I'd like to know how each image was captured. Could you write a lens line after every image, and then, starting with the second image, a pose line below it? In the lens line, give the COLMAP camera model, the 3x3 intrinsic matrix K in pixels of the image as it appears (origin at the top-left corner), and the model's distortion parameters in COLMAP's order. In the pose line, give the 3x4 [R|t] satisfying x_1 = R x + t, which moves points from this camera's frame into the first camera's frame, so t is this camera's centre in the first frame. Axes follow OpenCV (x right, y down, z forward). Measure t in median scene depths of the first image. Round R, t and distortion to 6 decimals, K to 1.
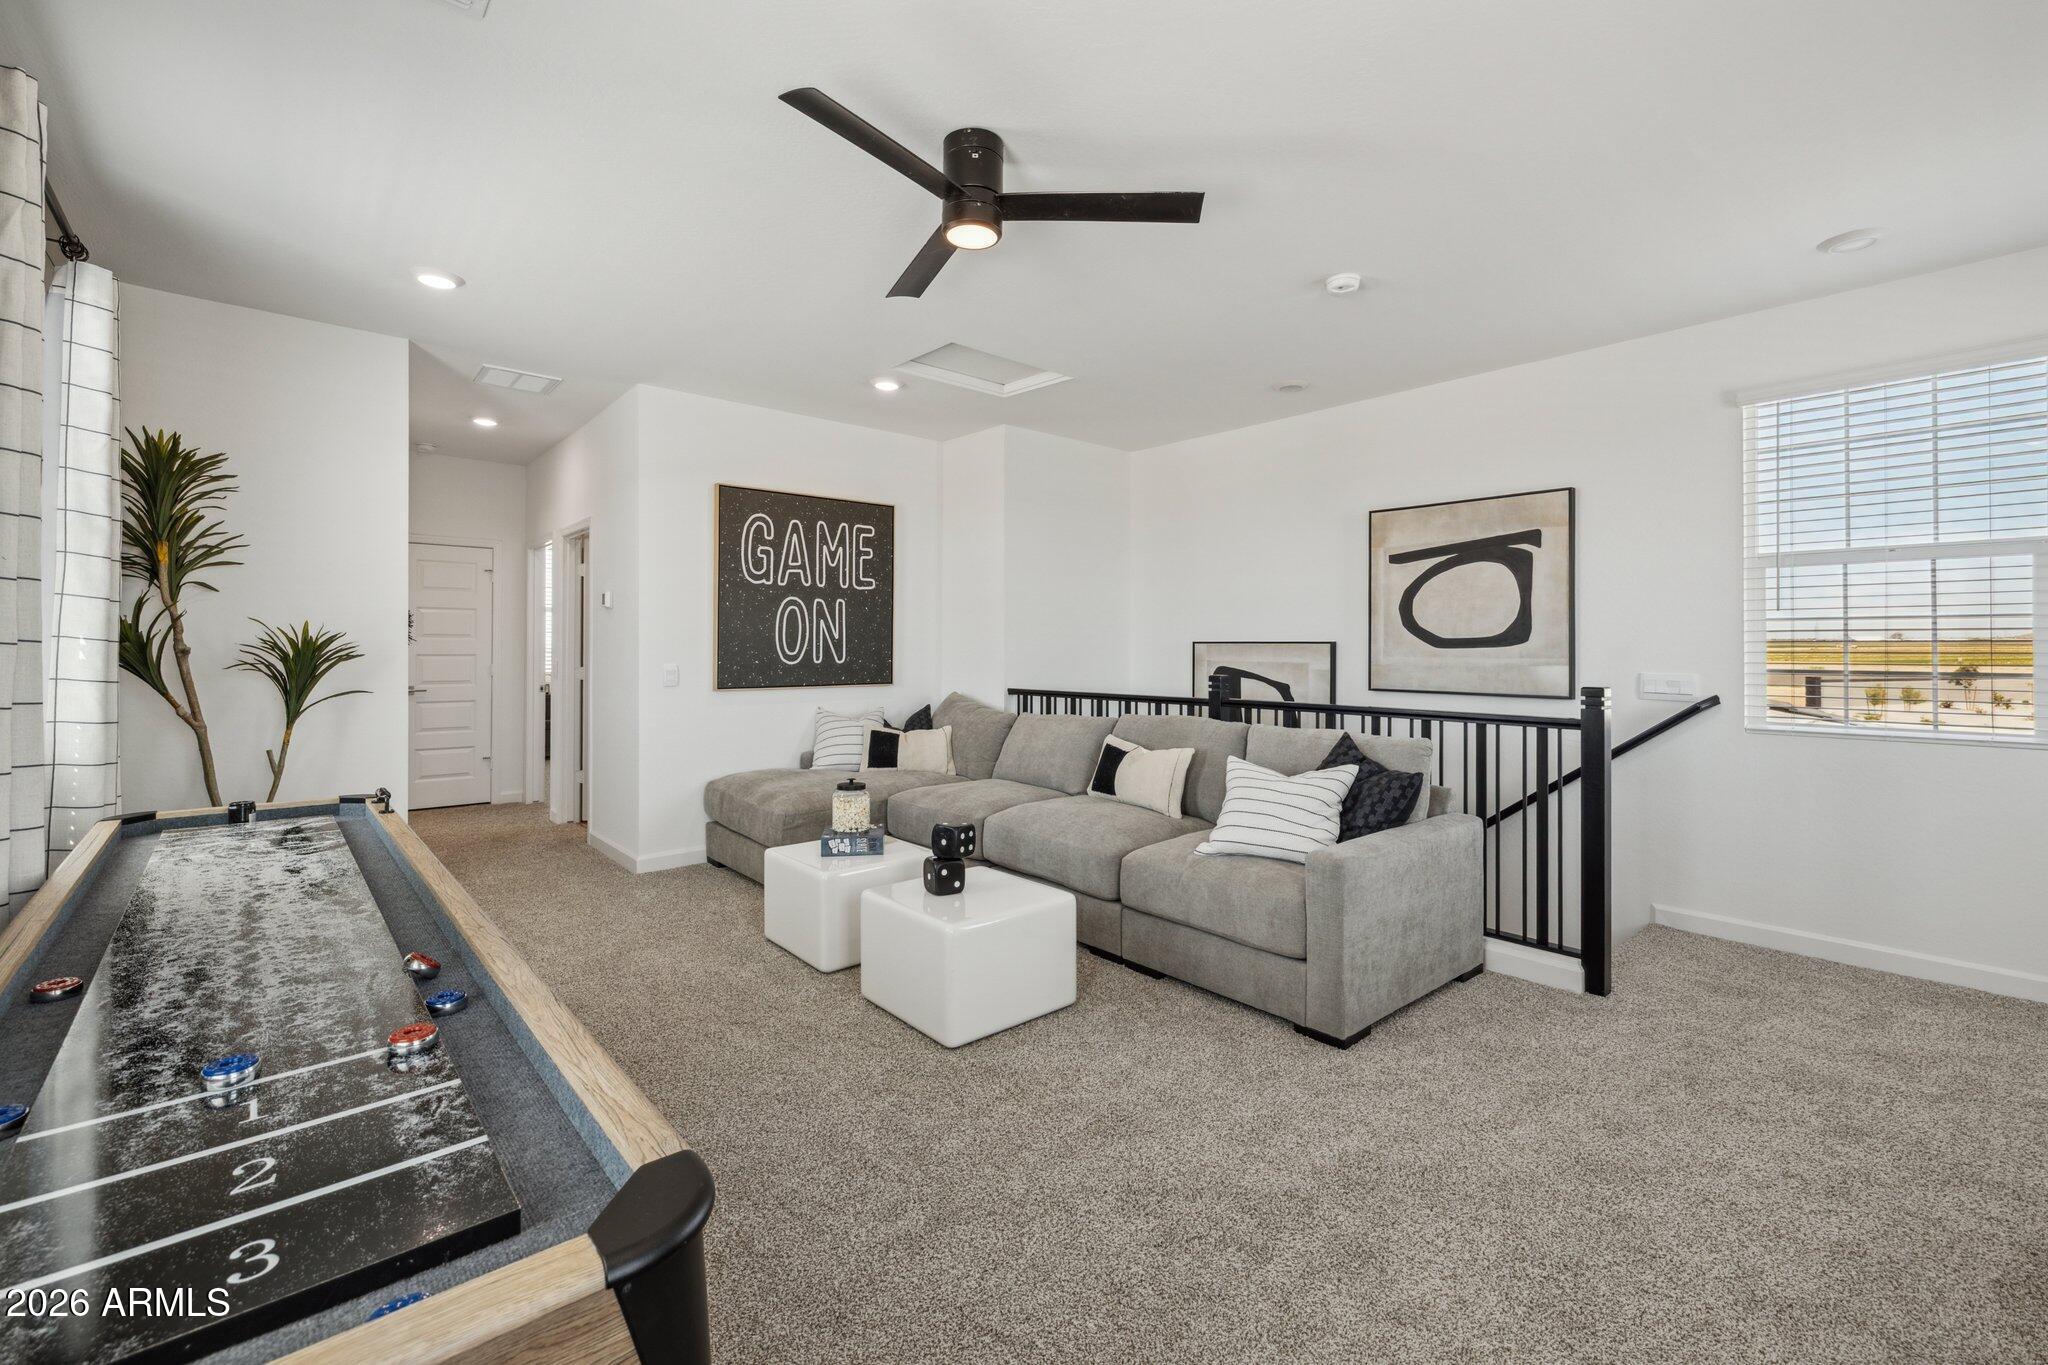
lens RADIAL K [[868.1, 0, 1019.8], [0, 868.1, 647.1], [0, 0, 1]] dist [0.000221, 0.000813]
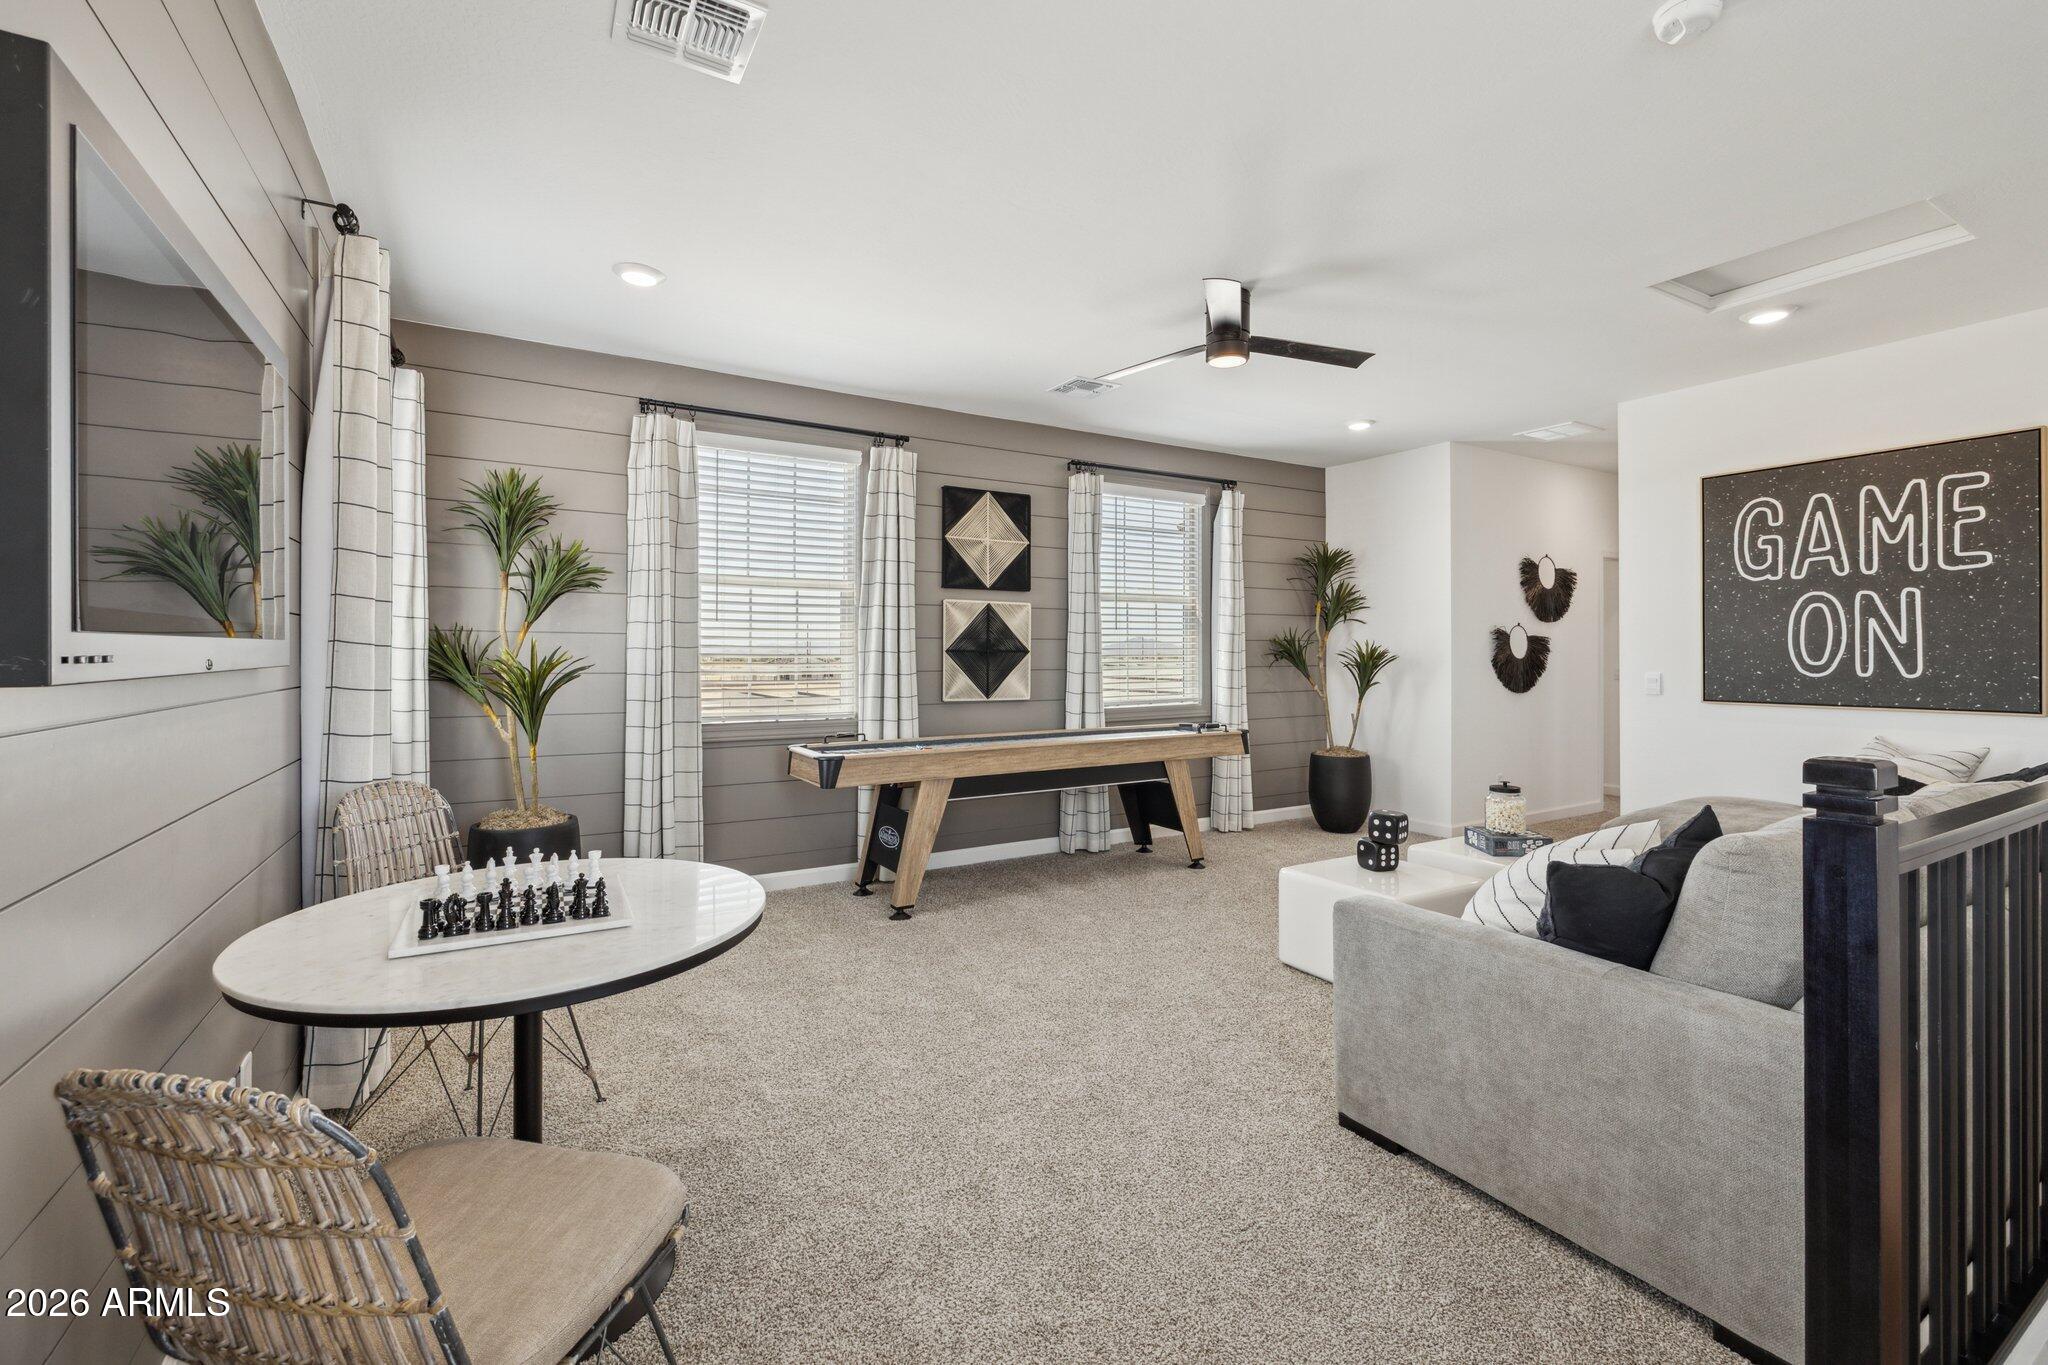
lens RADIAL K [[868.1, 0, 1019.8], [0, 868.1, 647.1], [0, 0, 1]] dist [0.000221, 0.000813]
pose [[-0.188796, -0.009711, -0.981968, 0.648971], [-0.002654, 0.999952, -0.009379, 0.001974], [0.982013, 0.000836, -0.188813, 0.434924]]
